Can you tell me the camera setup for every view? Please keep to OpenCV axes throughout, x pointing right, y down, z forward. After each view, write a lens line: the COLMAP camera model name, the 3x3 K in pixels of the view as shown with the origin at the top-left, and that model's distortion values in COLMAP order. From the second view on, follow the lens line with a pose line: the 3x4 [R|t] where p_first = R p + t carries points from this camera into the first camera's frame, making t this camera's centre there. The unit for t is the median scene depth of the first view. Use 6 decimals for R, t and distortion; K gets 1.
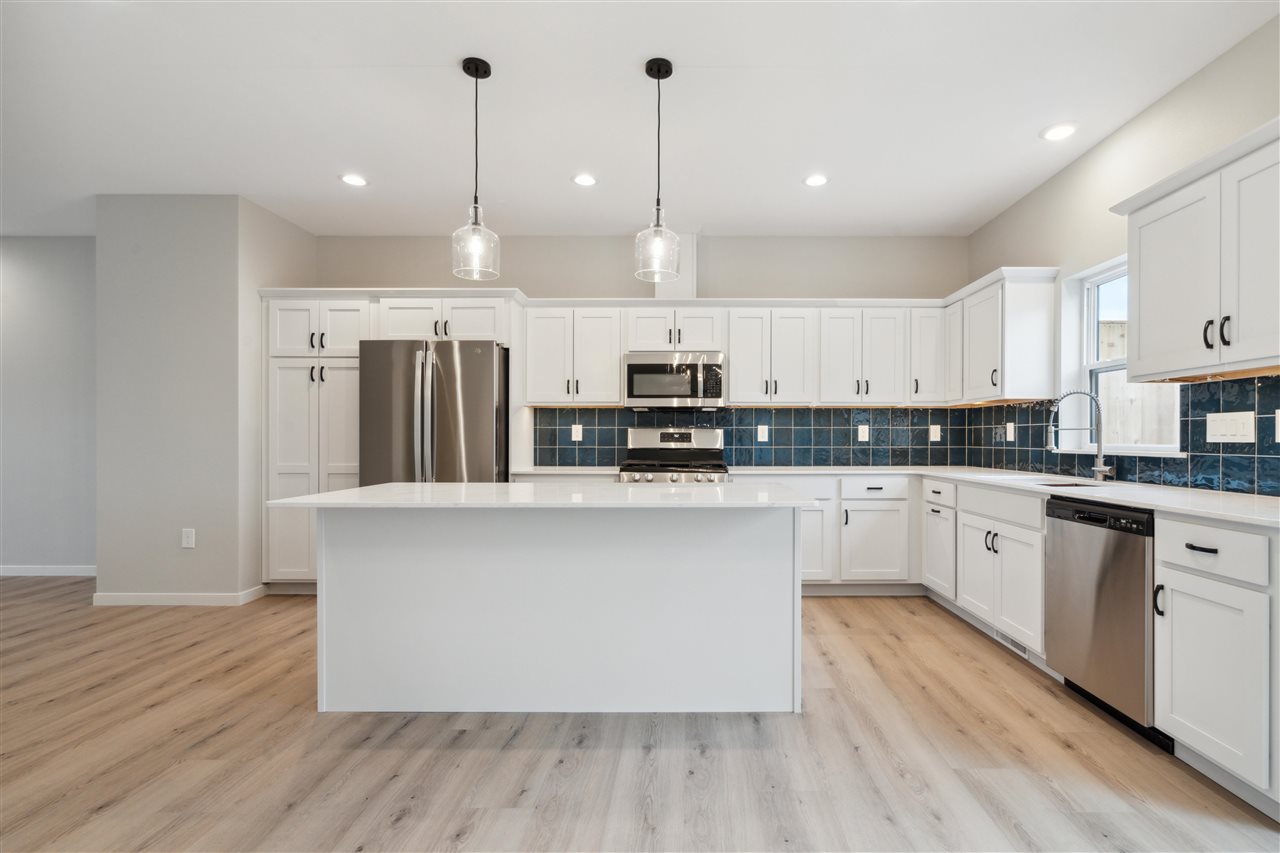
lens RADIAL K [[603.6, 0, 683.1], [0, 603.6, 438.4], [0, 0, 1]] dist [-0.005186, 0.000696]
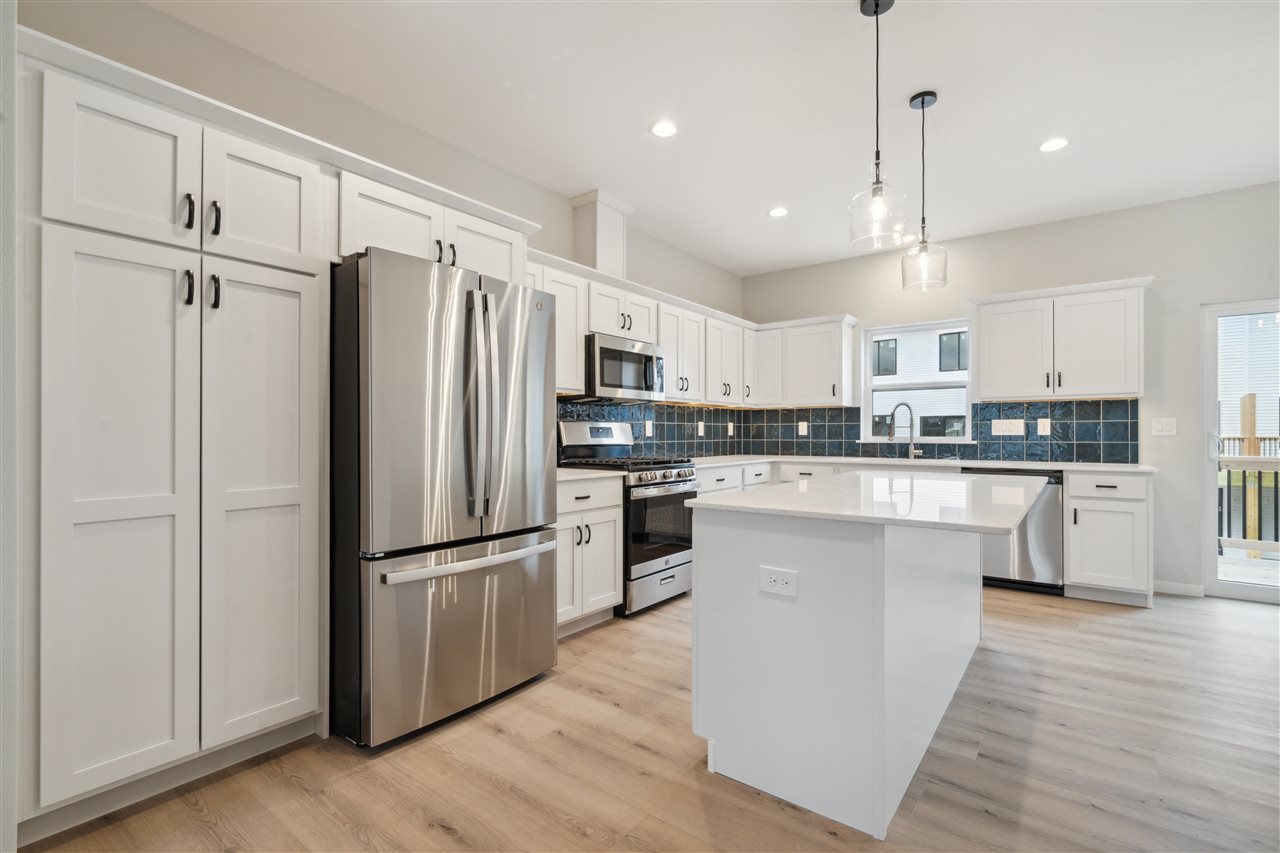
lens RADIAL K [[581.7, 0, 625.2], [0, 581.7, 434.0], [0, 0, 1]] dist [-0.004557, -0.000362]
pose [[0.606340, -0.001926, 0.795203, -0.996555], [0.000649, 0.999998, 0.001927, -0.001108], [-0.795205, -0.000652, 0.606340, 0.644679]]
